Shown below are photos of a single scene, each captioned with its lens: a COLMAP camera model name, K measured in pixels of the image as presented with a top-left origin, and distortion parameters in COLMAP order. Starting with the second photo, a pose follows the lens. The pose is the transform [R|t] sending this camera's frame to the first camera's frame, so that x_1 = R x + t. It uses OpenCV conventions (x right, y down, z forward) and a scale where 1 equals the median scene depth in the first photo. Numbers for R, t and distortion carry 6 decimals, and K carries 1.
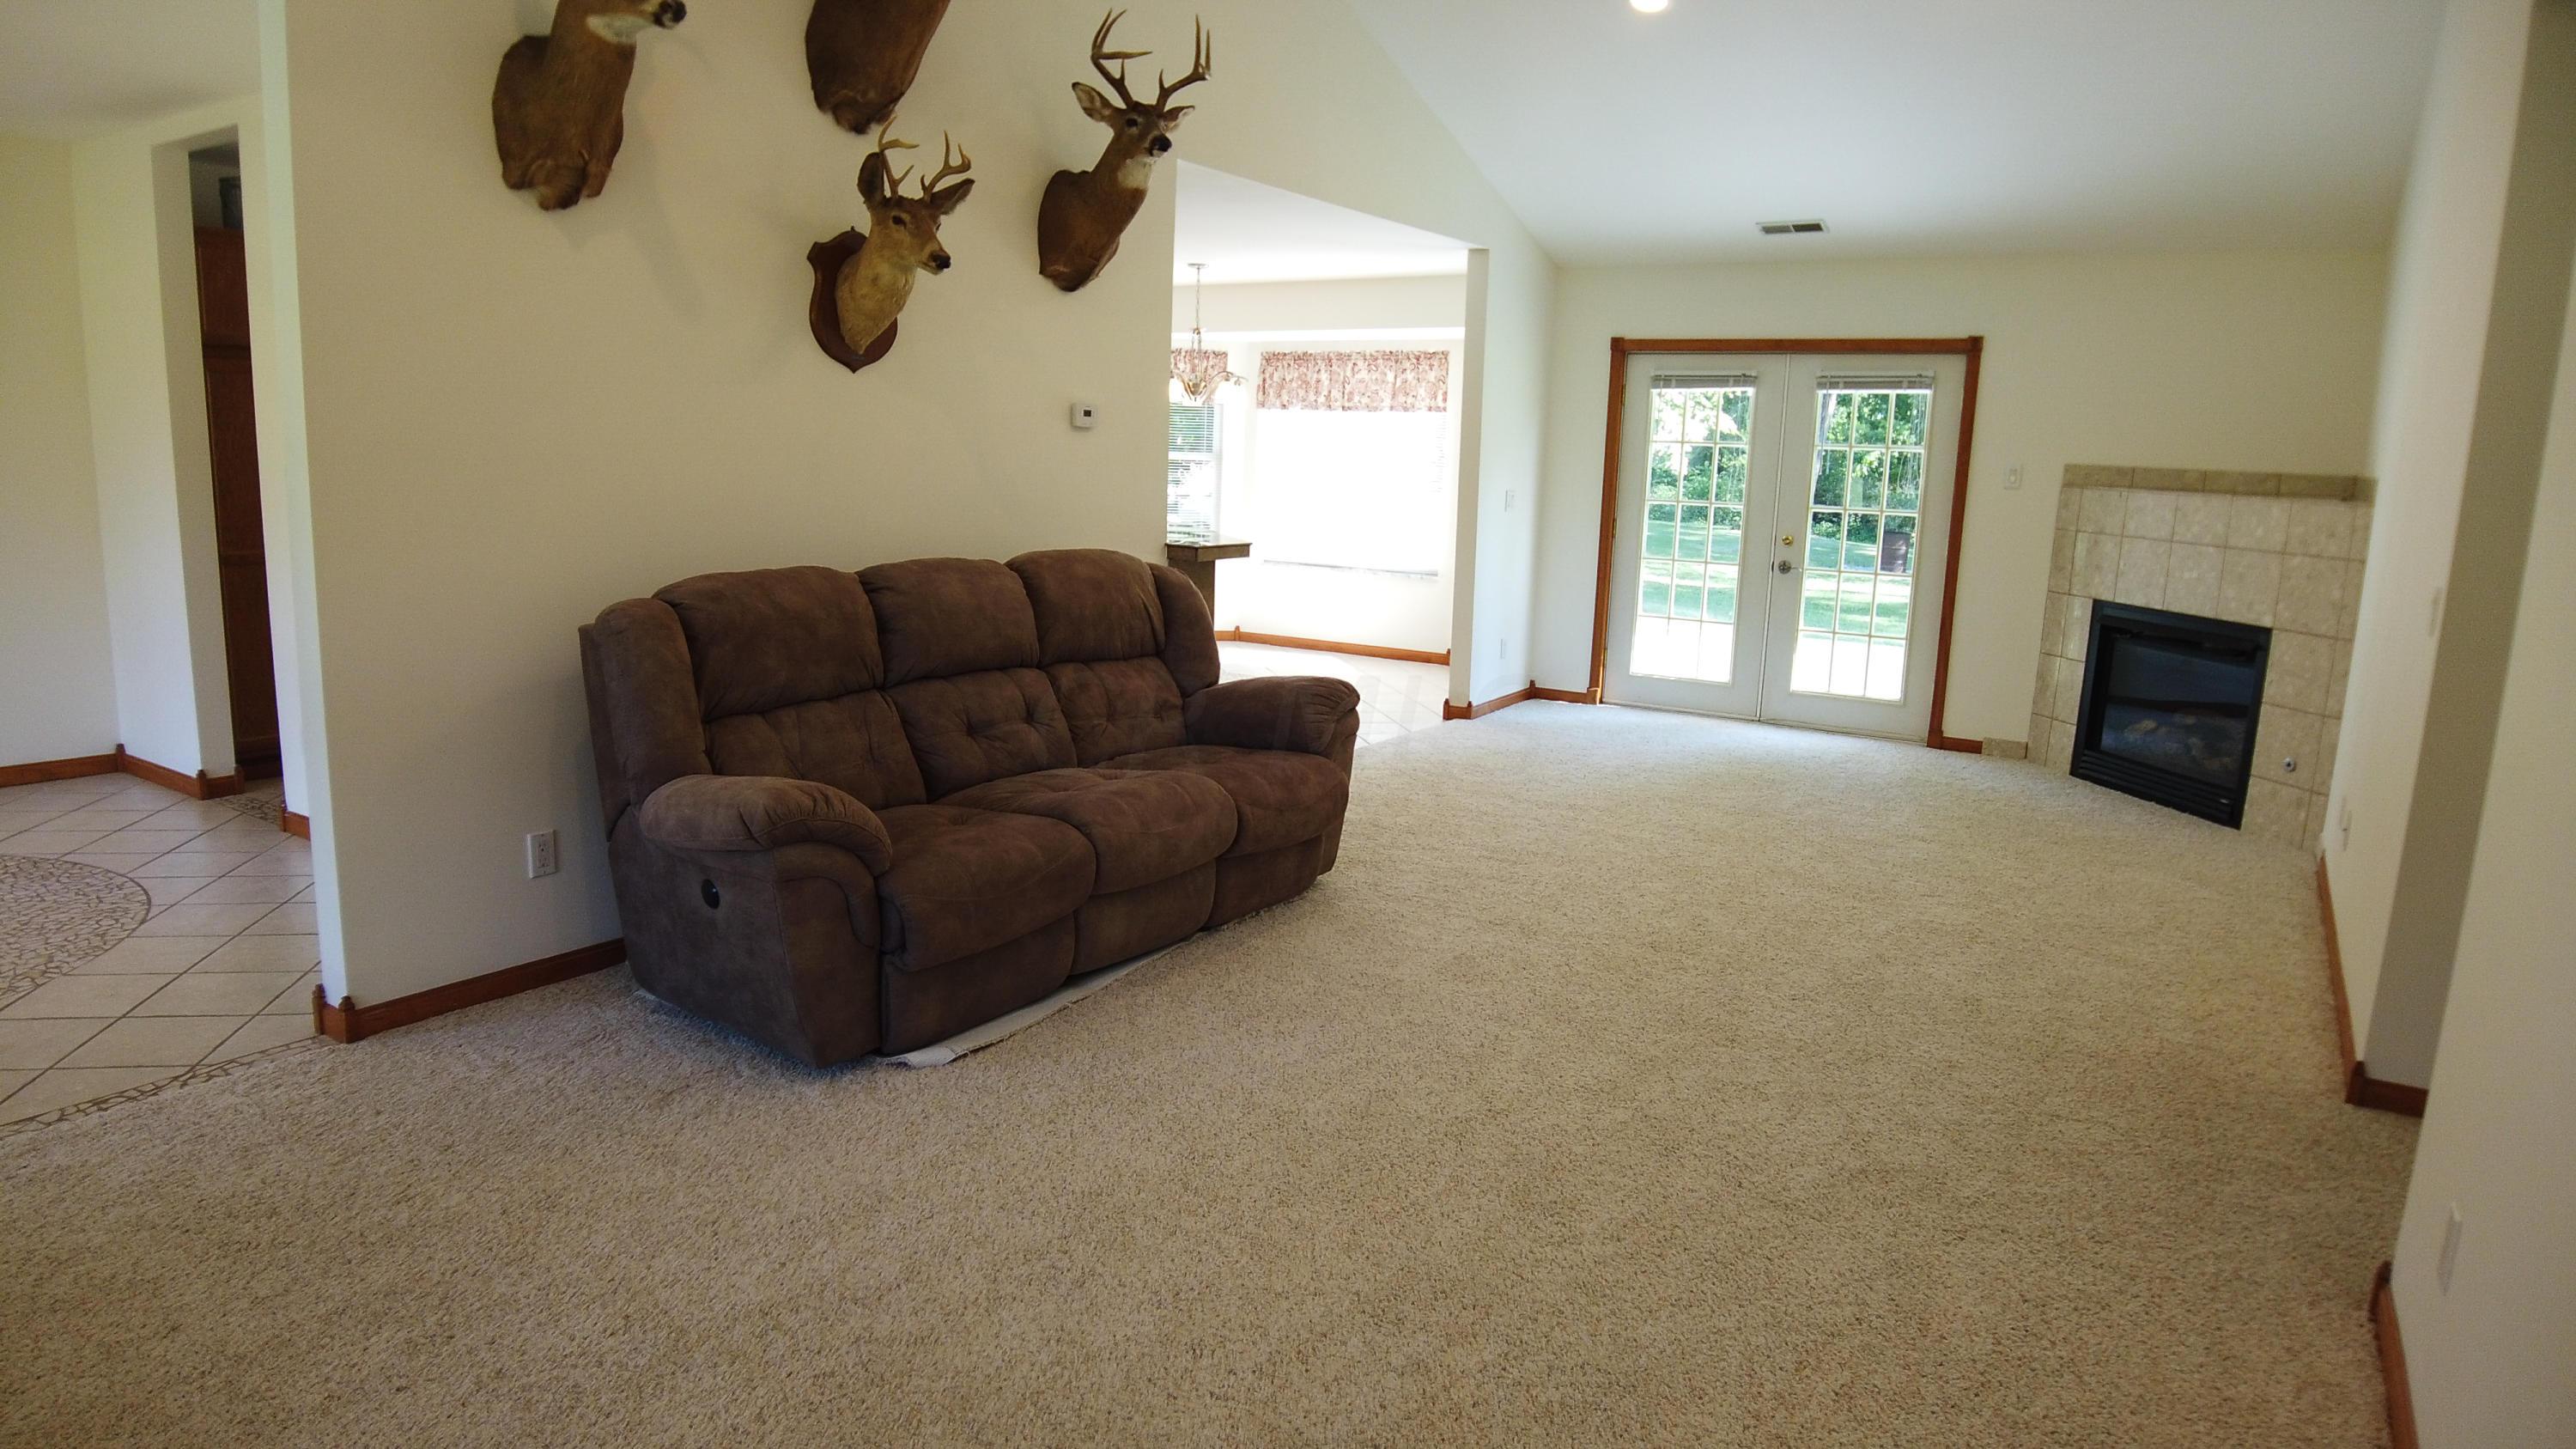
lens RADIAL K [[1505.0, 0, 1286.8], [0, 1505.0, 736.2], [0, 0, 1]] dist [-0.056516, 0.001830]
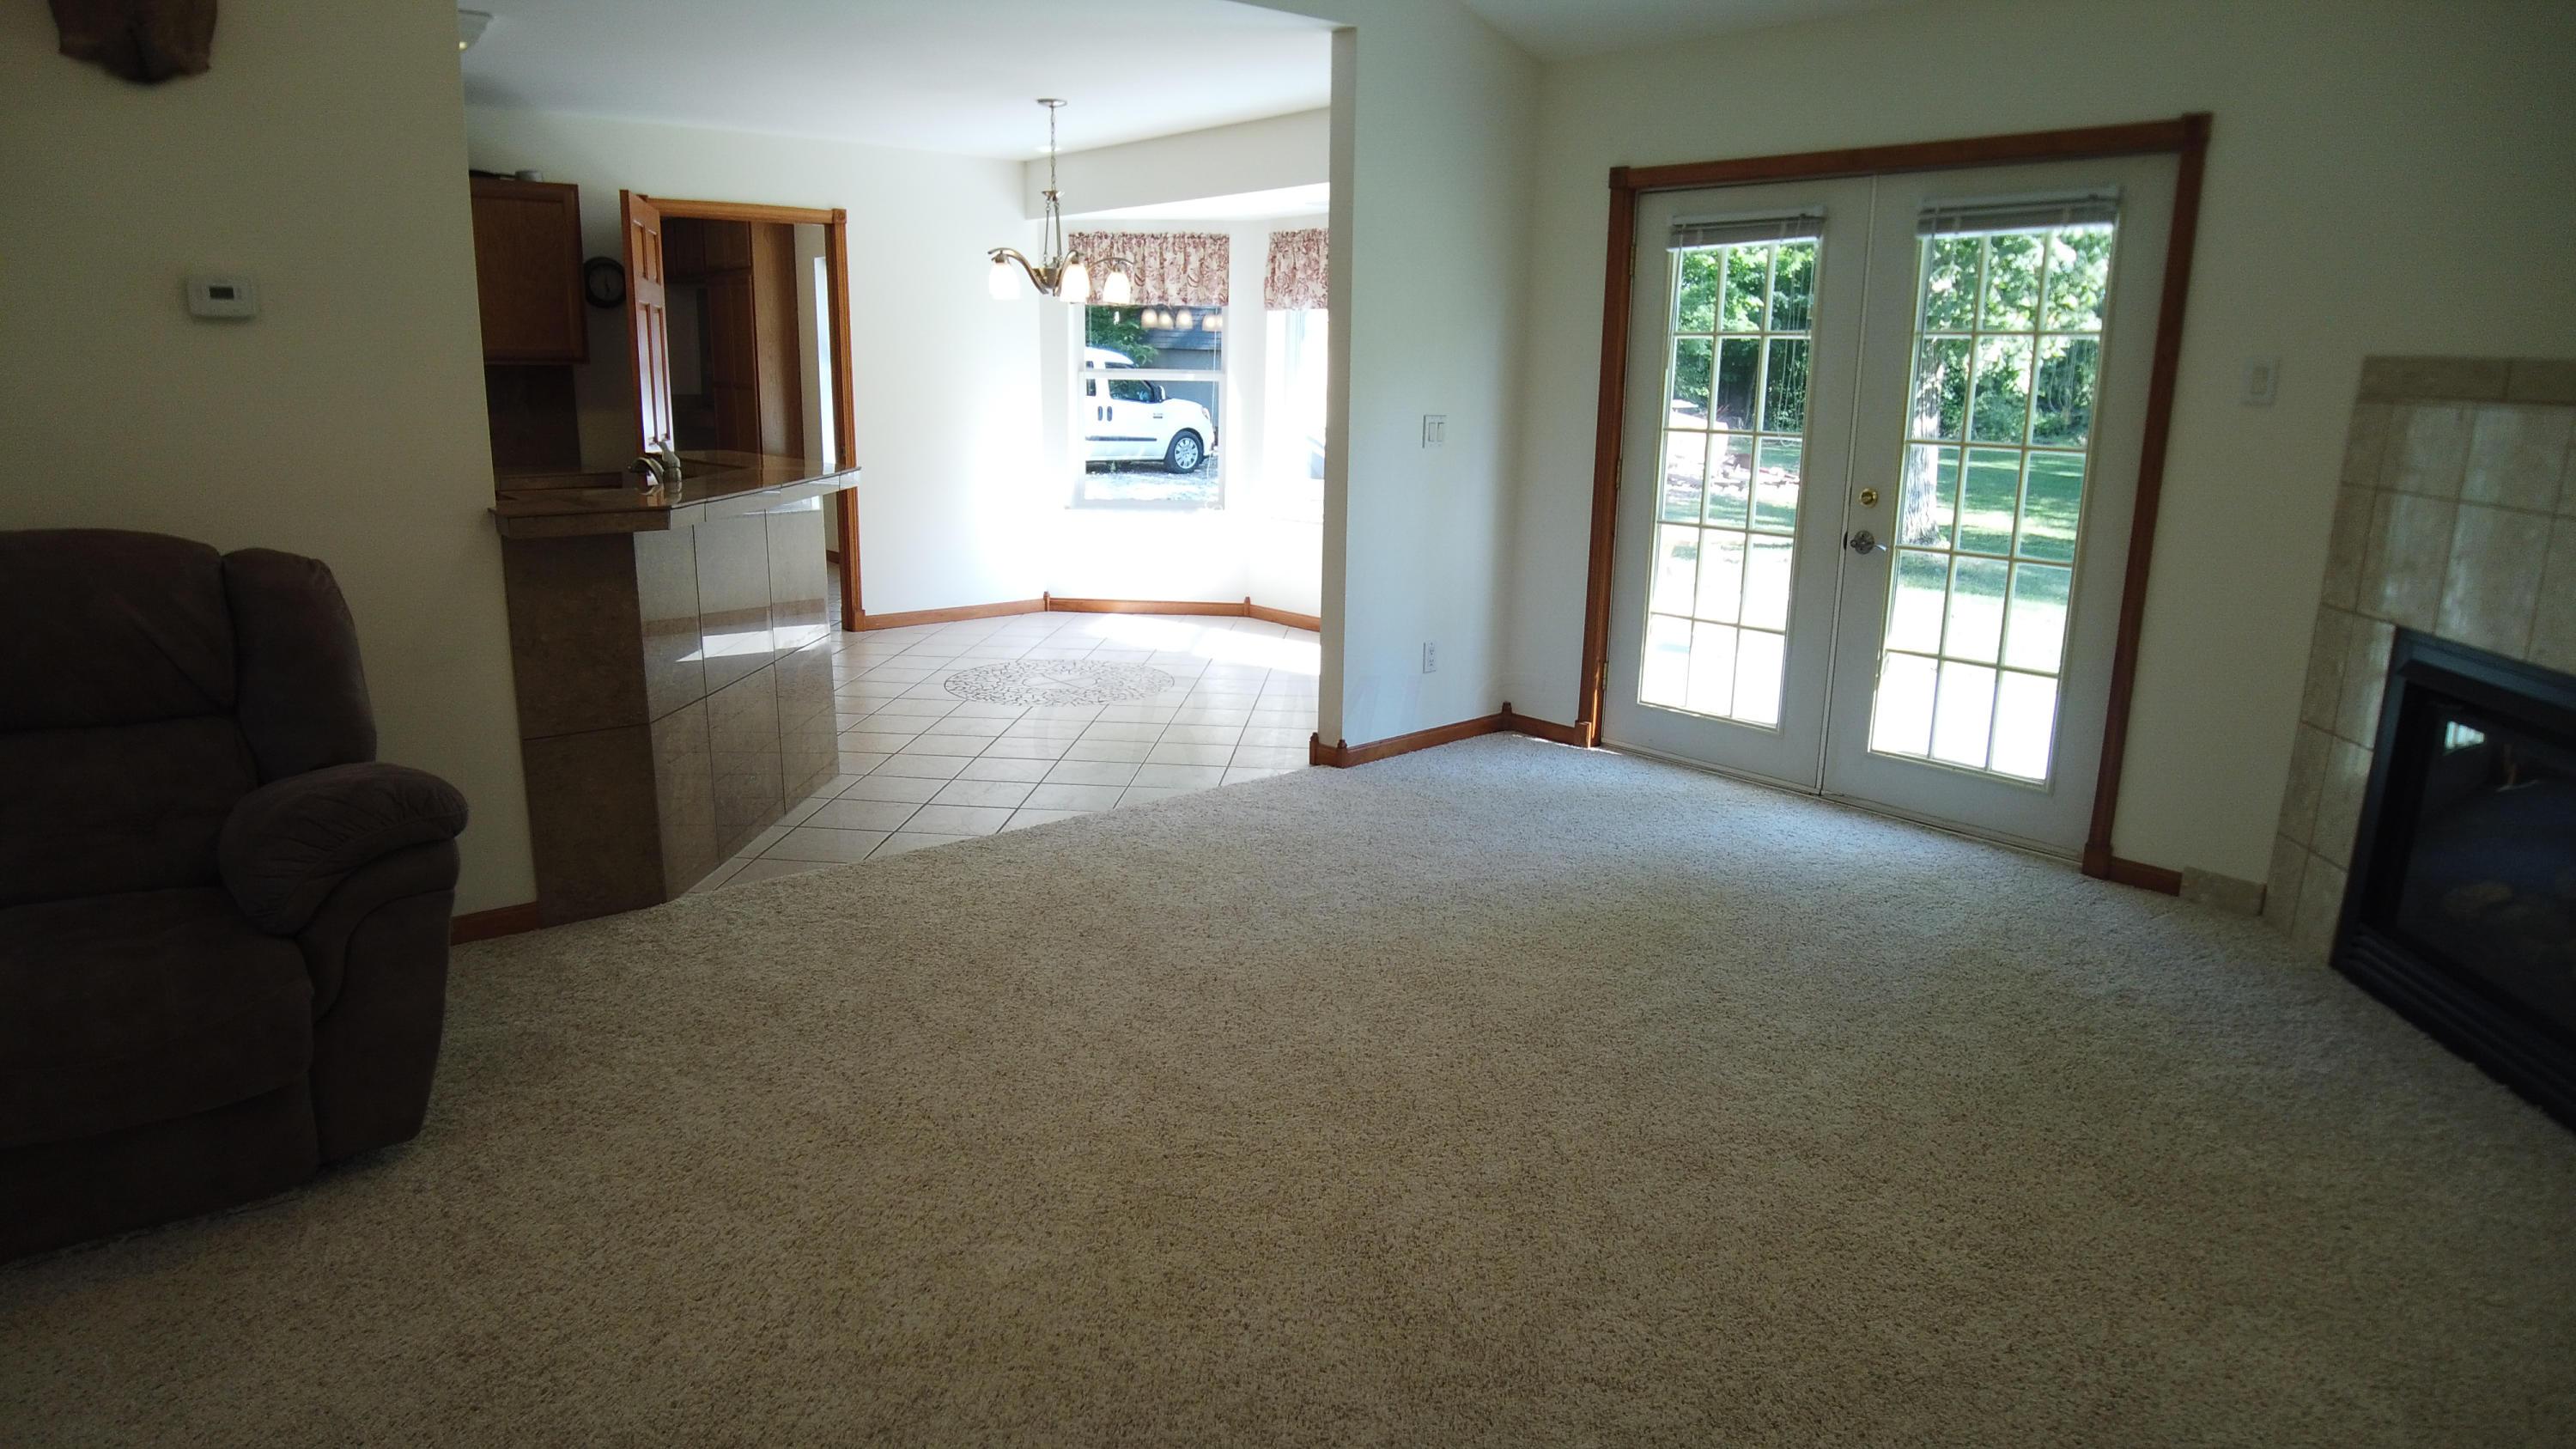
lens RADIAL K [[1505.0, 0, 1293.1], [0, 1505.0, 731.5], [0, 0, 1]] dist [-0.056516, 0.001830]
pose [[0.957898, 0.052209, -0.282322, 0.347531], [-0.040809, 0.998102, 0.046114, -0.068220], [0.284194, -0.032651, 0.958211, 0.445587]]
